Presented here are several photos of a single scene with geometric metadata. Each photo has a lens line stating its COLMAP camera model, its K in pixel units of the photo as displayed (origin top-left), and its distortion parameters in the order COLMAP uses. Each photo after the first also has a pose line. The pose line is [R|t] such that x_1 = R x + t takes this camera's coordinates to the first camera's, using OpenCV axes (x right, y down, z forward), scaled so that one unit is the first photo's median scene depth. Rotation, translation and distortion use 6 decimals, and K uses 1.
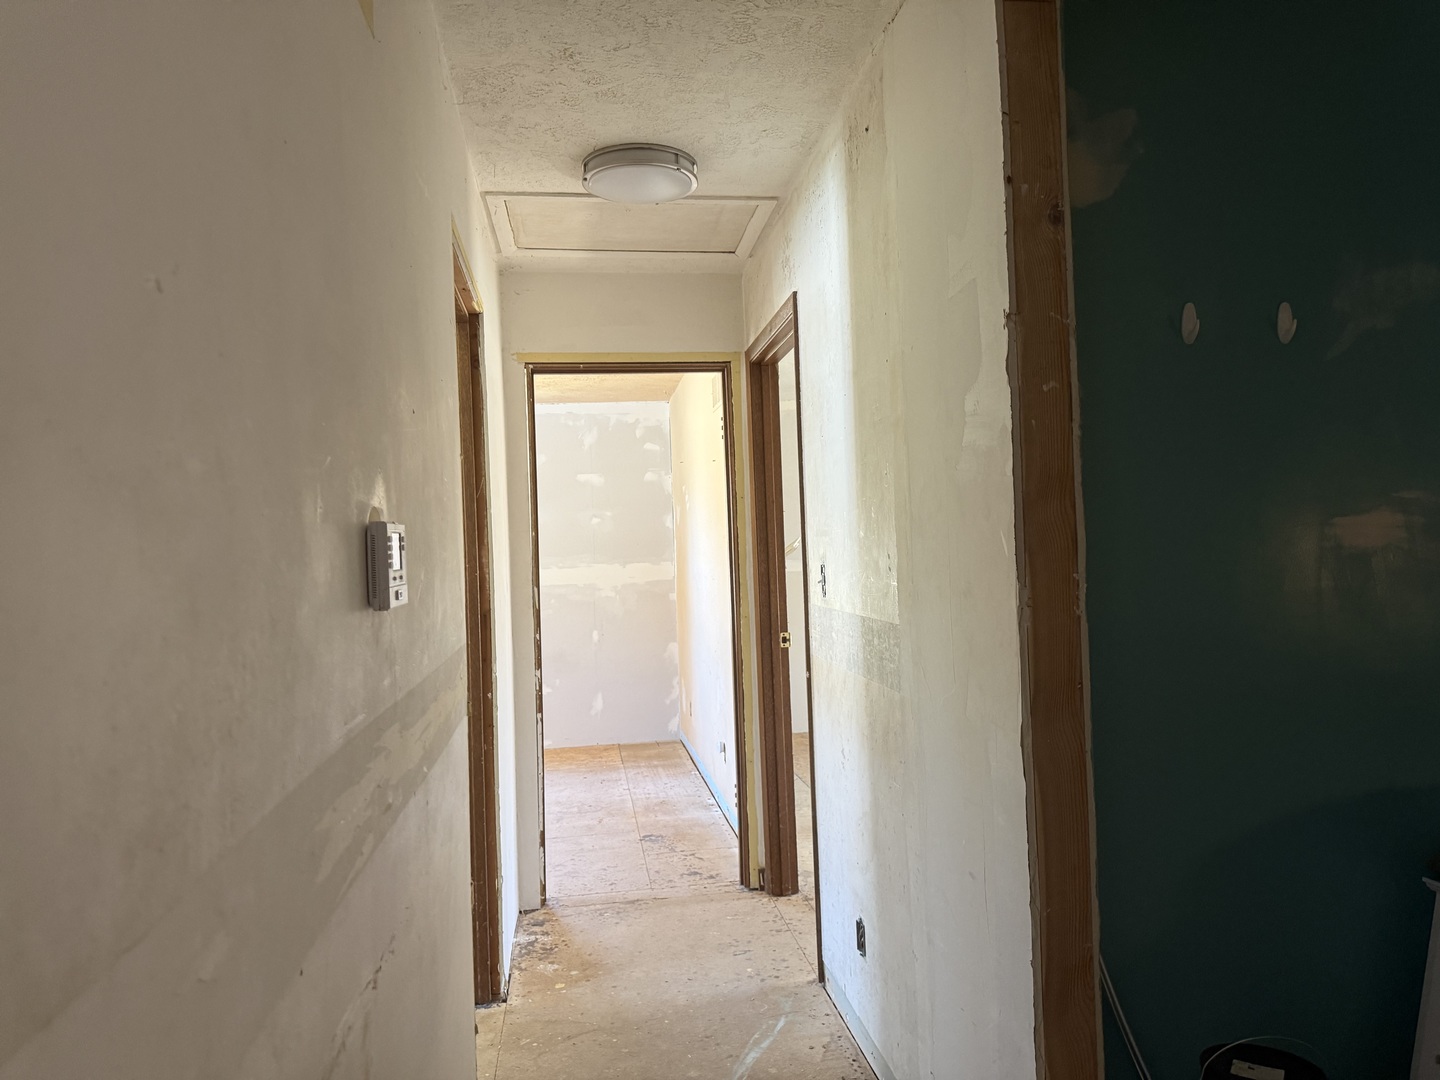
lens RADIAL K [[1025.8, 0, 720.4], [0, 1025.8, 538.8], [0, 0, 1]] dist [0.007347, -0.003524]
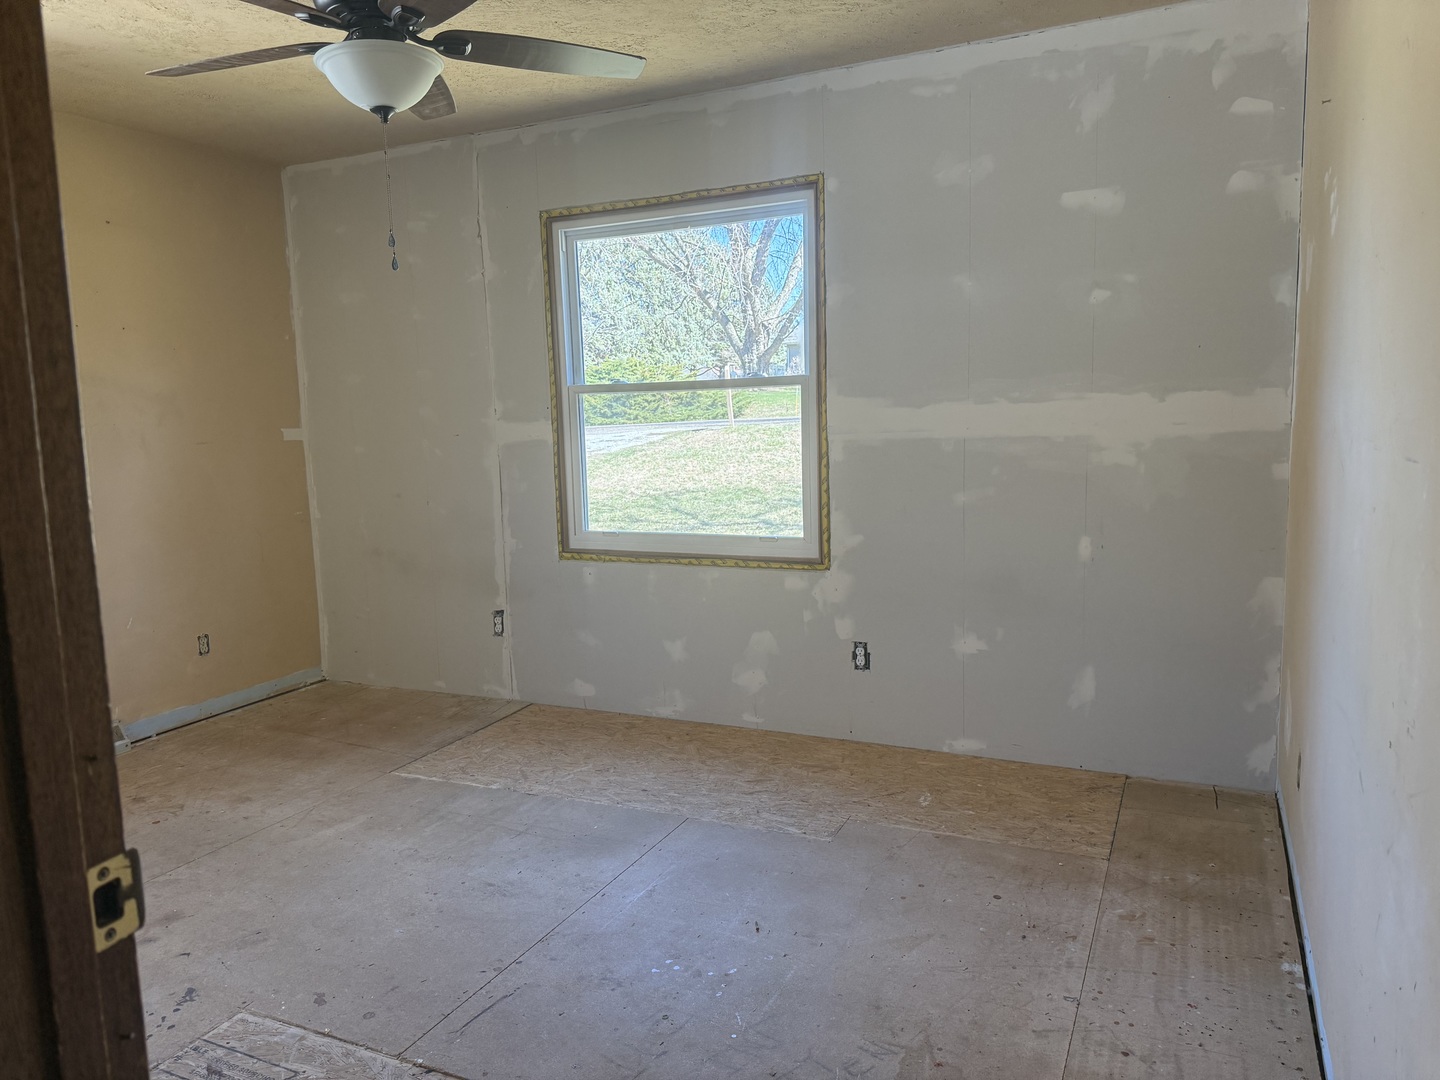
lens RADIAL K [[1025.8, 0, 712.7], [0, 1025.8, 534.0], [0, 0, 1]] dist [0.007347, -0.003524]
pose [[0.829685, 0.080389, -0.552413, -0.004560], [0.005215, 0.988417, 0.151670, 0.016520], [0.558208, -0.128719, 0.819656, 0.518538]]
